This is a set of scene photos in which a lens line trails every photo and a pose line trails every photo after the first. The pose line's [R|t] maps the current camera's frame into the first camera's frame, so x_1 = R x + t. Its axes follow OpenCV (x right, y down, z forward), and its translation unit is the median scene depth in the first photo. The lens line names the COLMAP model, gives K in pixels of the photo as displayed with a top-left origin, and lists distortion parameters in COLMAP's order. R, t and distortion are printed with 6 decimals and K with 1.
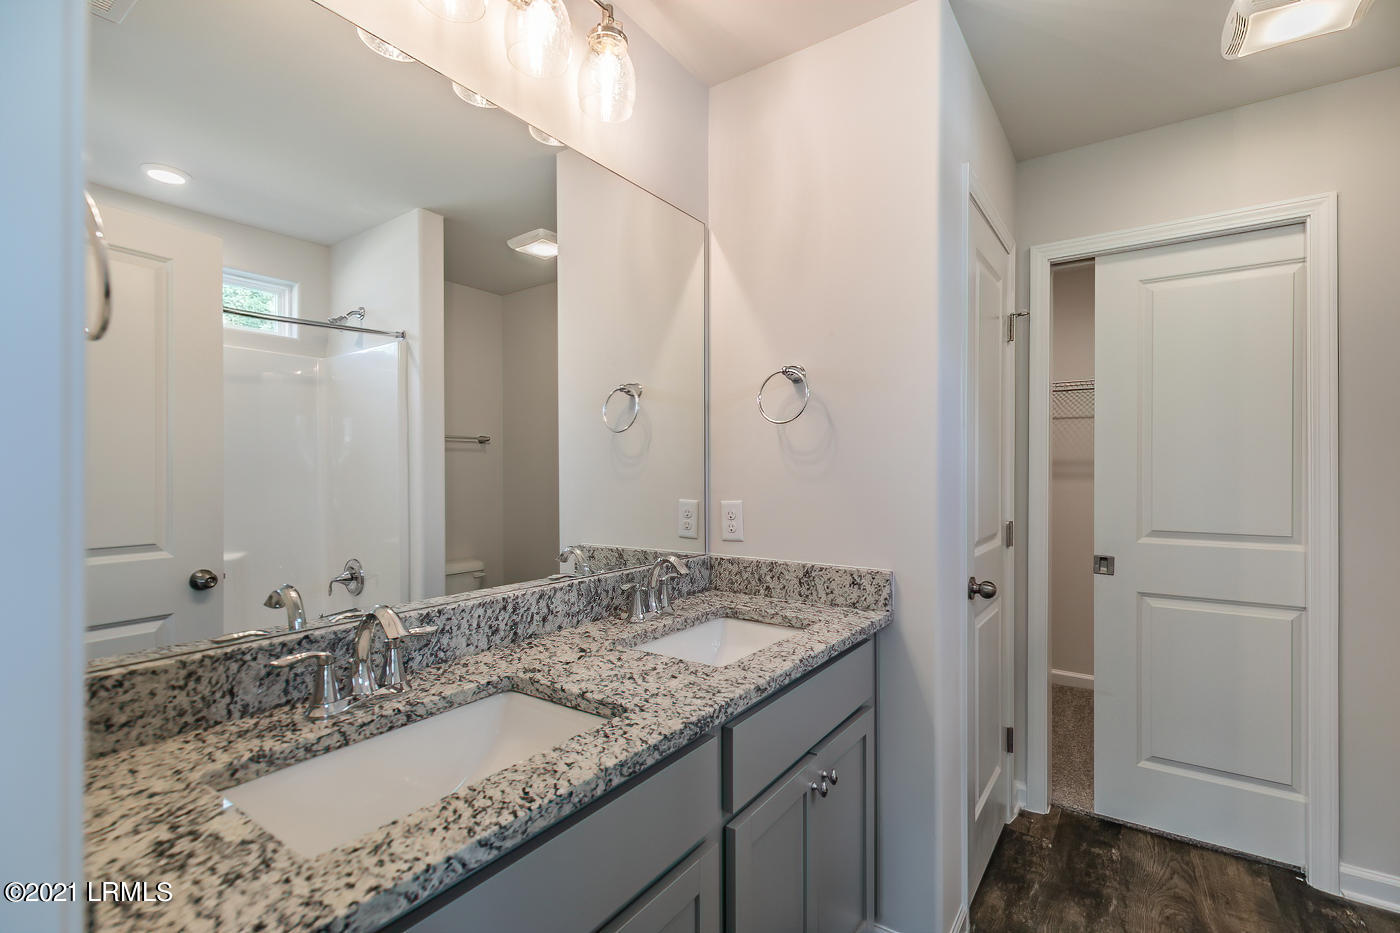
lens RADIAL K [[627.2, 0, 694.7], [0, 627.2, 463.2], [0, 0, 1]] dist [0.014999, 0.000674]
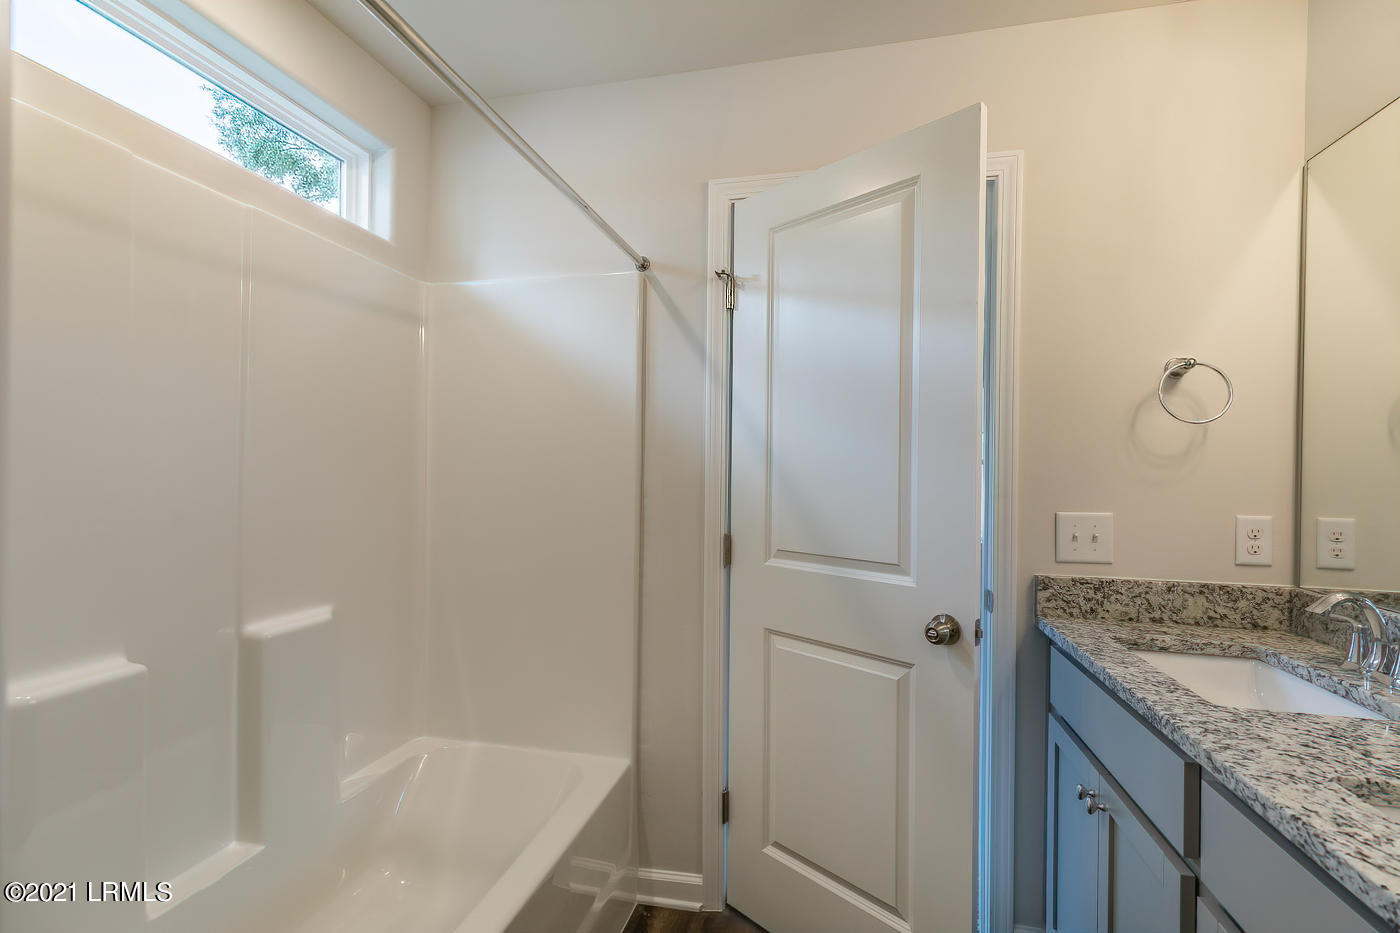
lens RADIAL K [[627.2, 0, 704.5], [0, 627.2, 474.6], [0, 0, 1]] dist [0.014999, 0.000674]
pose [[-0.924098, -0.016227, -0.381810, 0.986216], [-0.016106, 0.999864, -0.003514, 0.029530], [0.381815, 0.002902, -0.924234, 1.506967]]
